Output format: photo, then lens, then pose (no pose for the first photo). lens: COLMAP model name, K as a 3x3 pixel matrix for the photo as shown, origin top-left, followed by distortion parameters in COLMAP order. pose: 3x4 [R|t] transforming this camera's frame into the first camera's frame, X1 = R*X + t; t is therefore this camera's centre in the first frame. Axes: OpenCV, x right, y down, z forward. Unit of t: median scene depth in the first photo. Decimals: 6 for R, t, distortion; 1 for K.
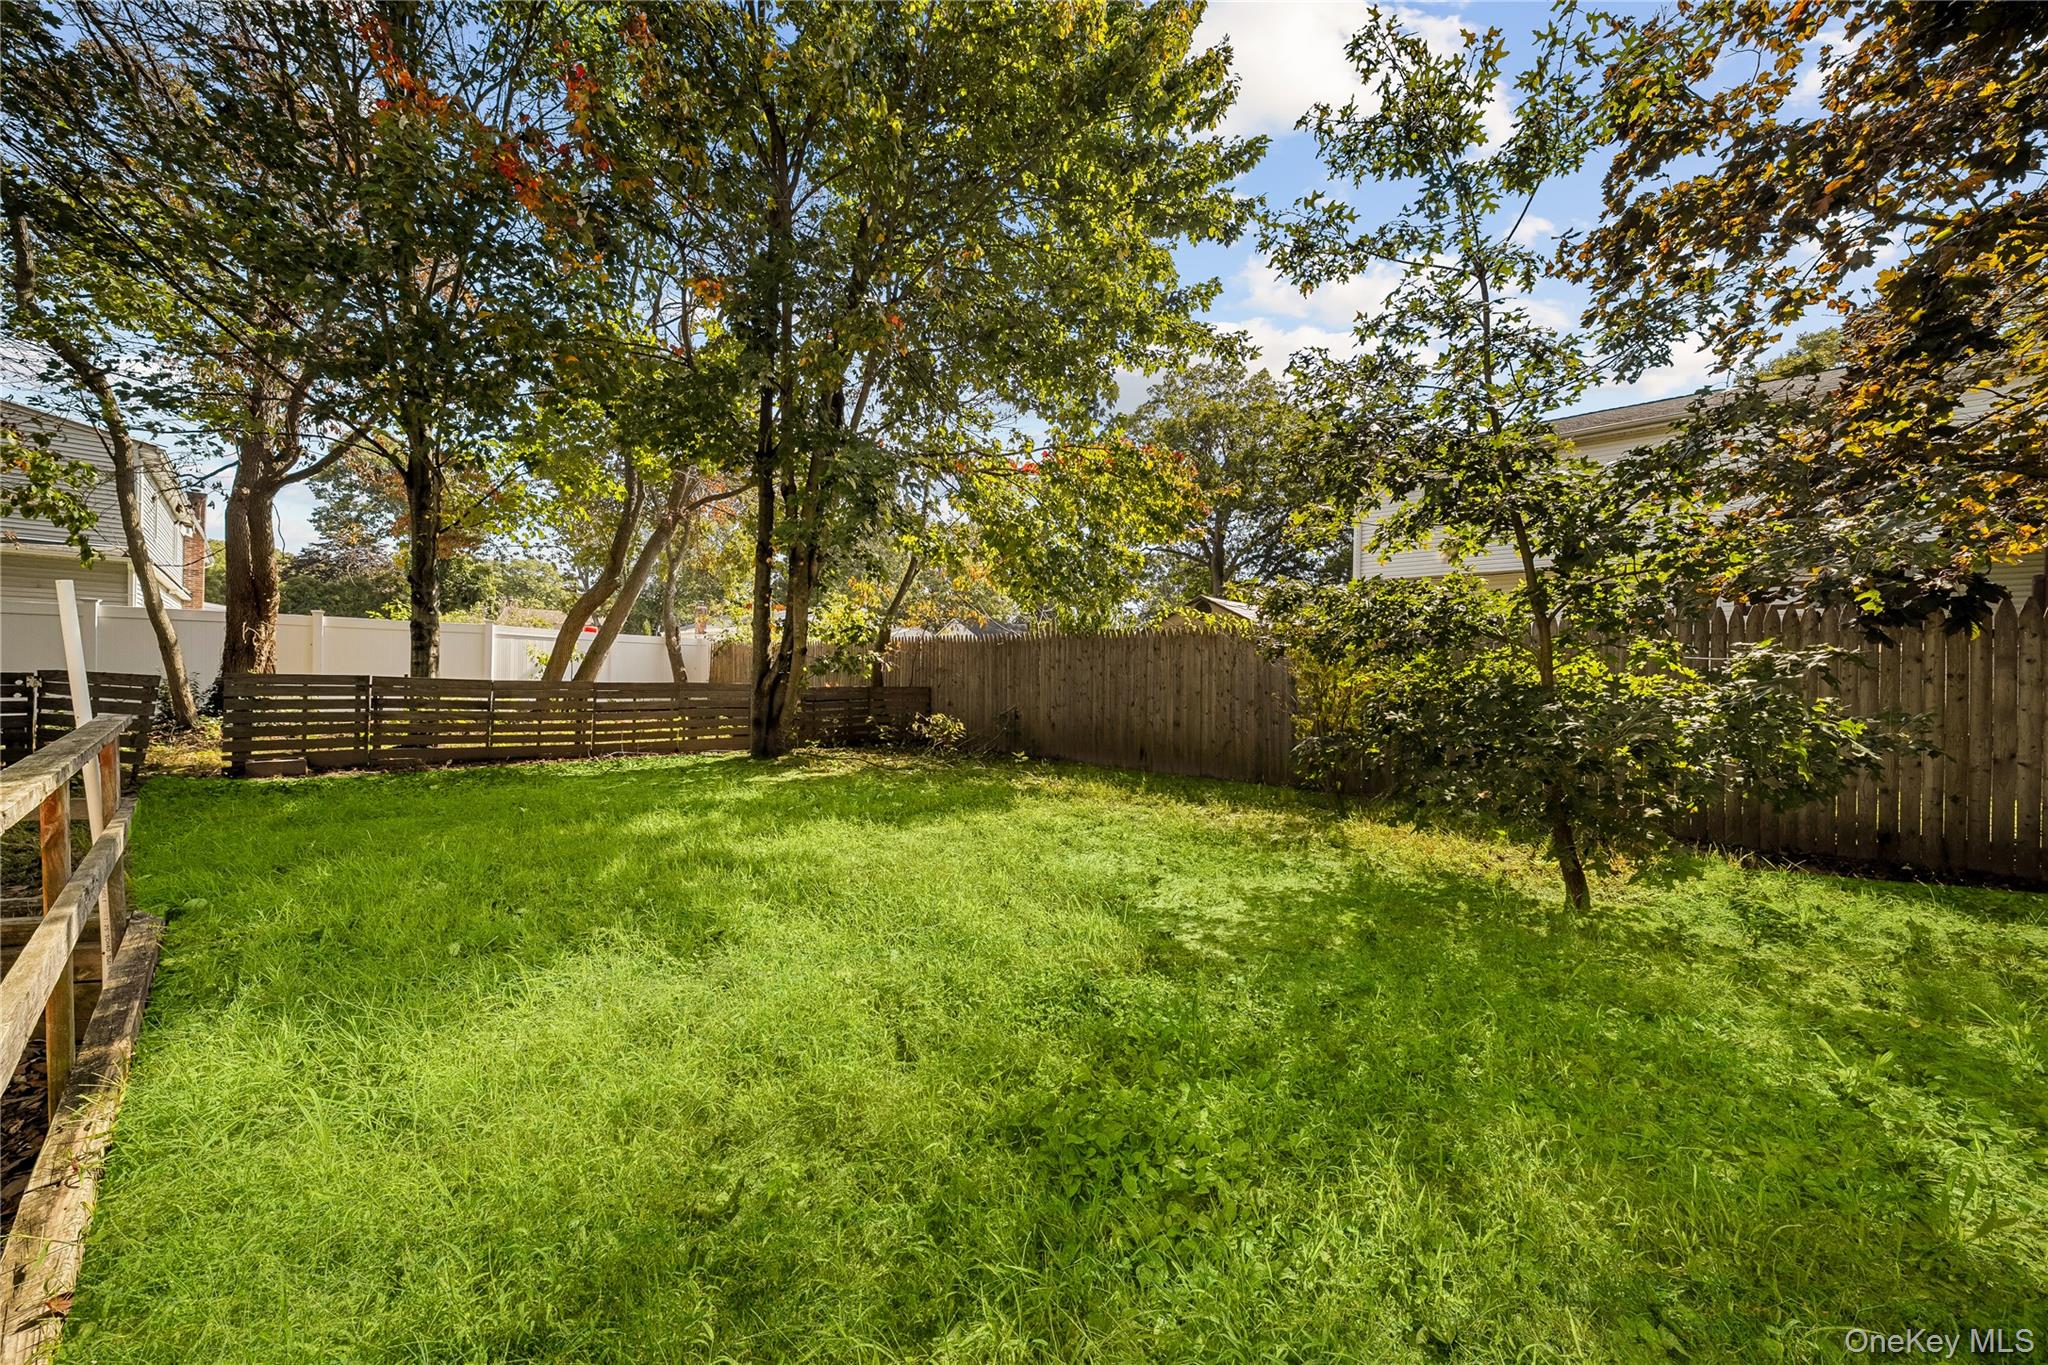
lens RADIAL K [[707.6, 0, 1038.4], [0, 707.6, 682.6], [0, 0, 1]] dist [-0.002983, -0.000243]
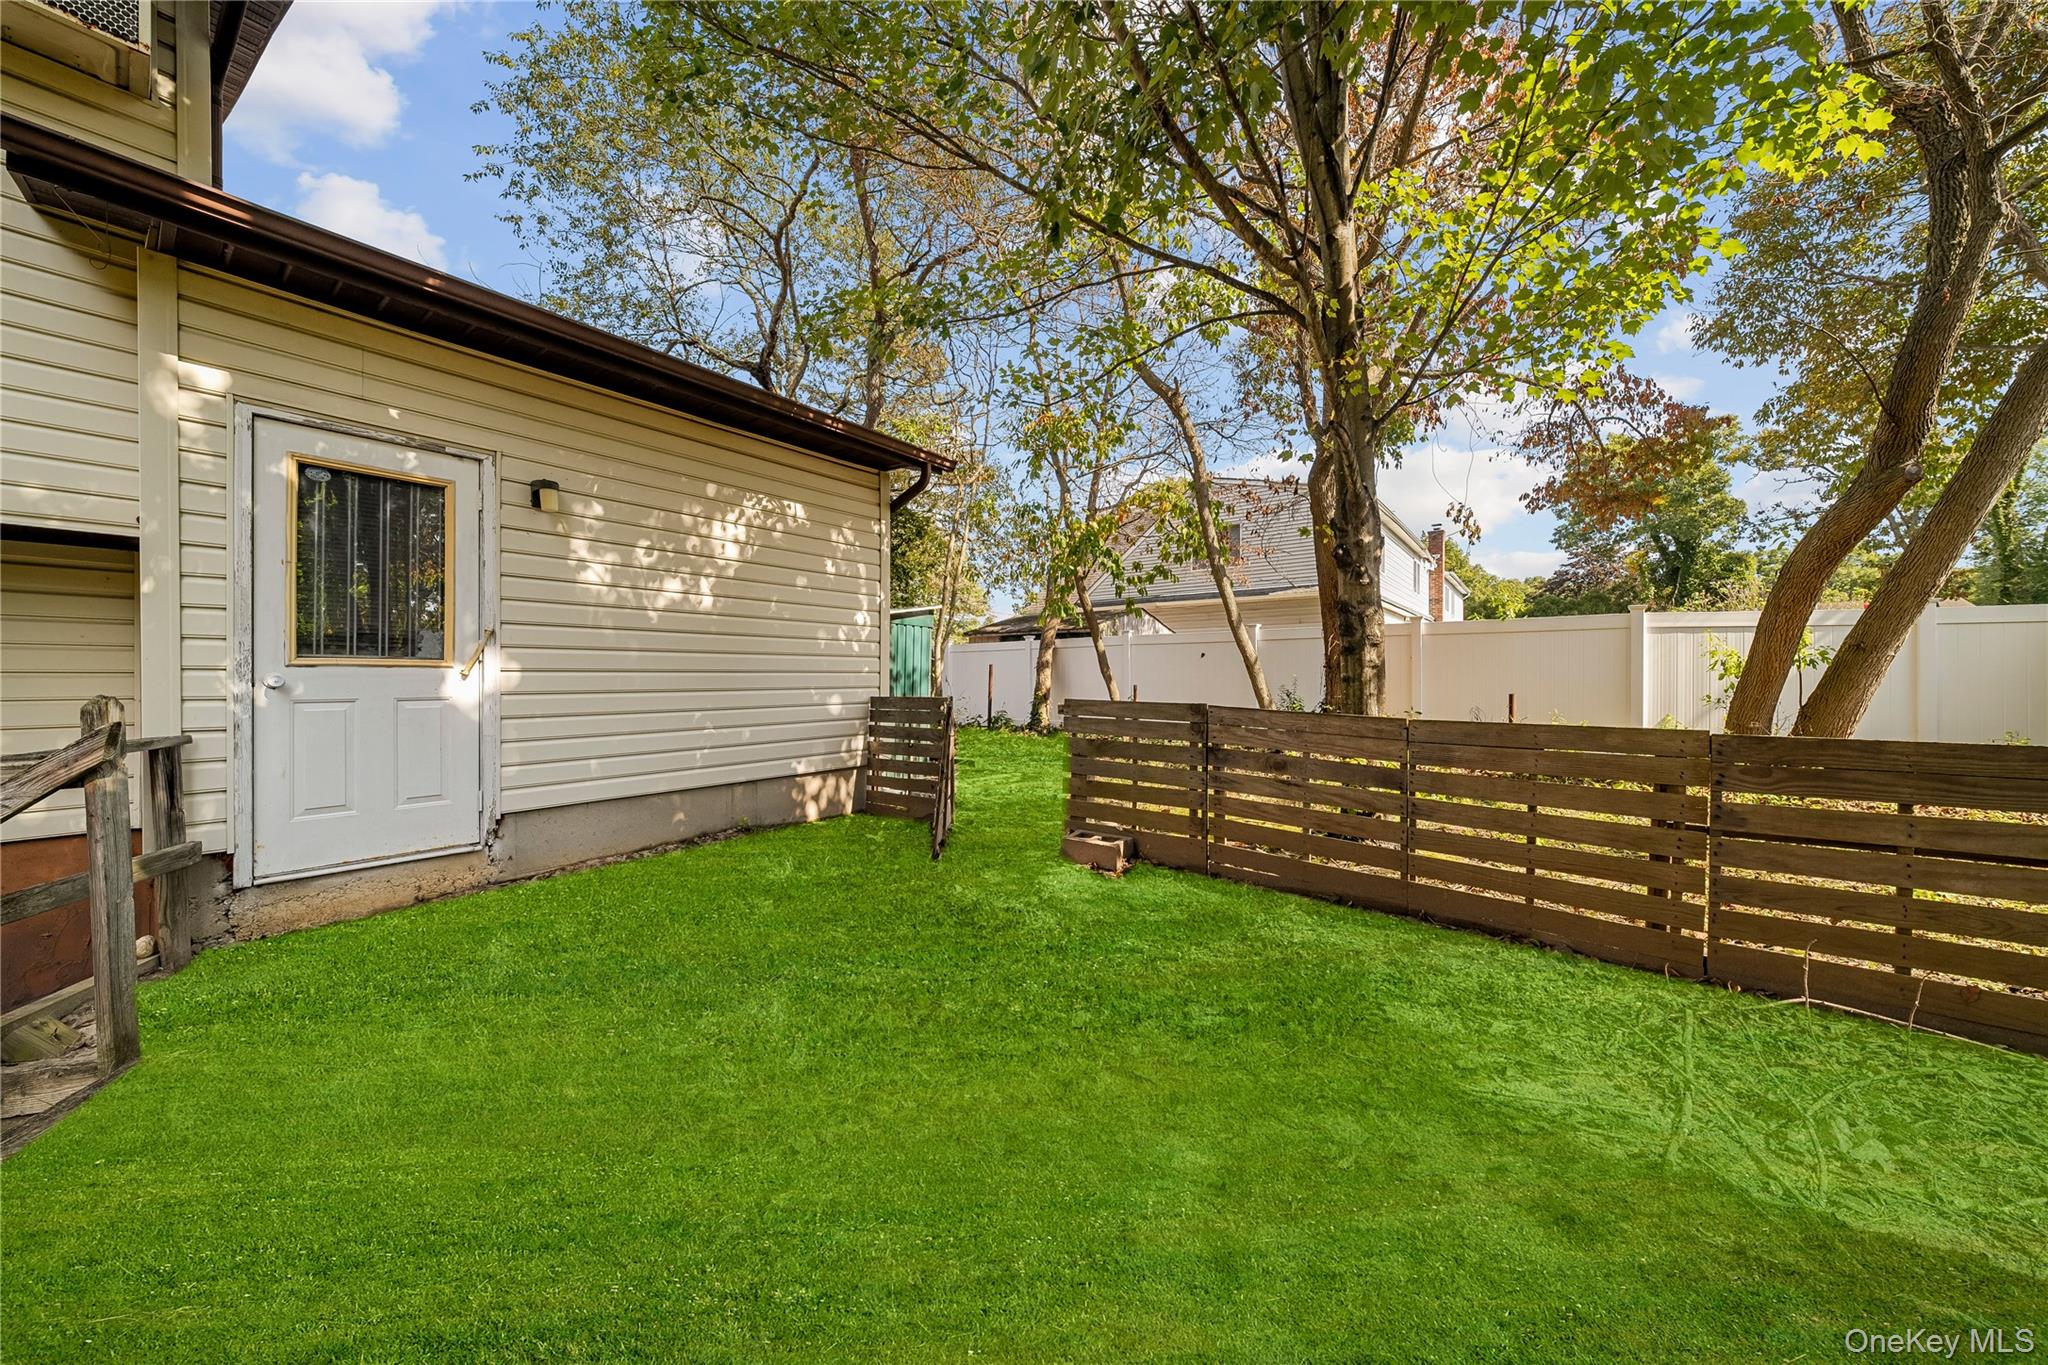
lens RADIAL K [[668.0, 0, 1033.4], [0, 668.0, 679.9], [0, 0, 1]] dist [0.000160, 0.000159]
pose [[0.073569, -0.004364, -0.997281, -0.359547], [-0.011650, 0.999918, -0.005235, -0.019459], [0.997222, 0.012004, 0.073512, 0.652328]]
